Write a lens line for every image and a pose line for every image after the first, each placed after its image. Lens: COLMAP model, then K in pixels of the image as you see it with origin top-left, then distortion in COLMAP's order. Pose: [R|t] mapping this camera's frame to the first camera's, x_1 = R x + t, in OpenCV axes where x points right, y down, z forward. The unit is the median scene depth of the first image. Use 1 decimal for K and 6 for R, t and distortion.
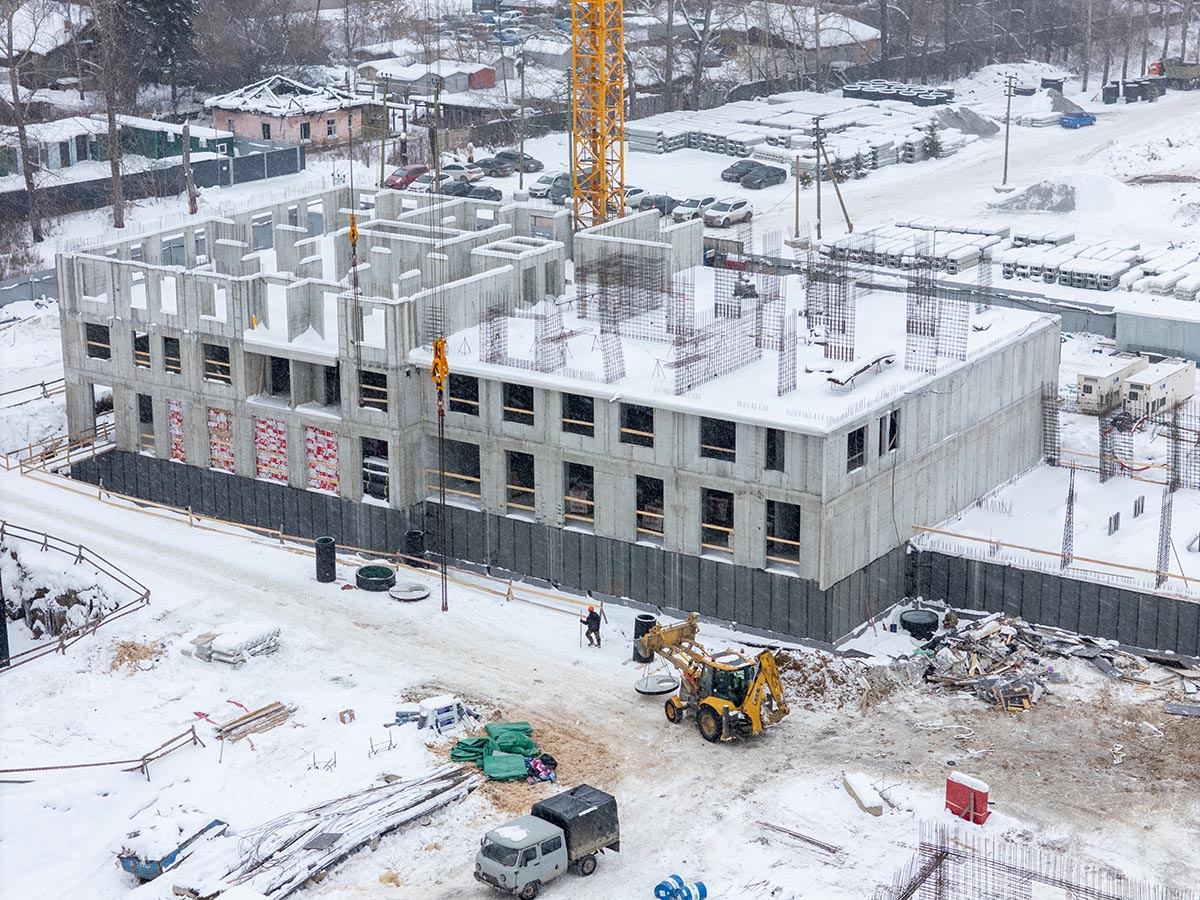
lens RADIAL K [[2391.5, 0, 600.0], [0, 2391.5, 450.0], [0, 0, 1]] dist [-0.119002, 0.178143]
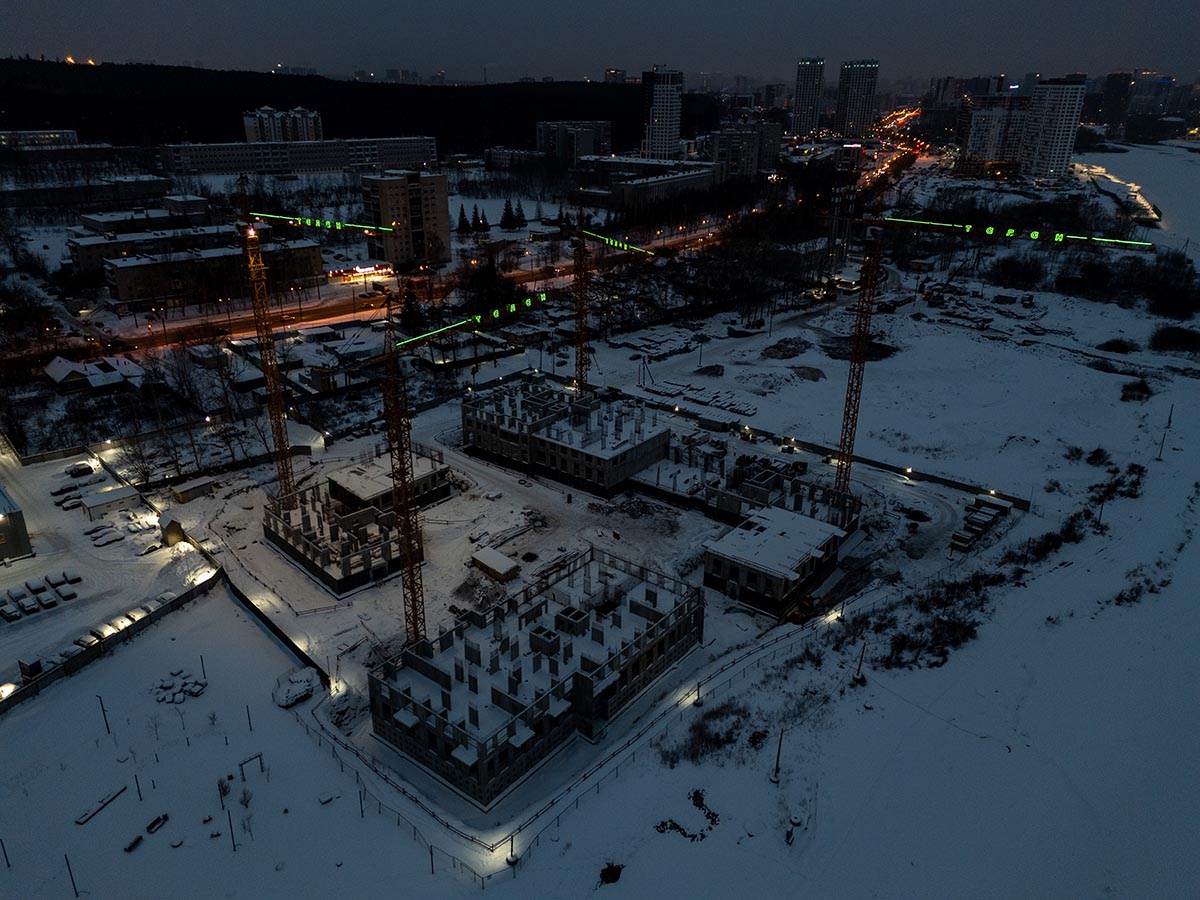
lens RADIAL K [[863.4, 0, 600.0], [0, 863.4, 450.0], [0, 0, 1]] dist [0.092319, -0.088250]
pose [[0.997056, 0.045067, -0.062027, 0.174164], [-0.038258, 0.993534, 0.106898, -0.205421], [0.066443, -0.104210, 0.992333, -0.772852]]
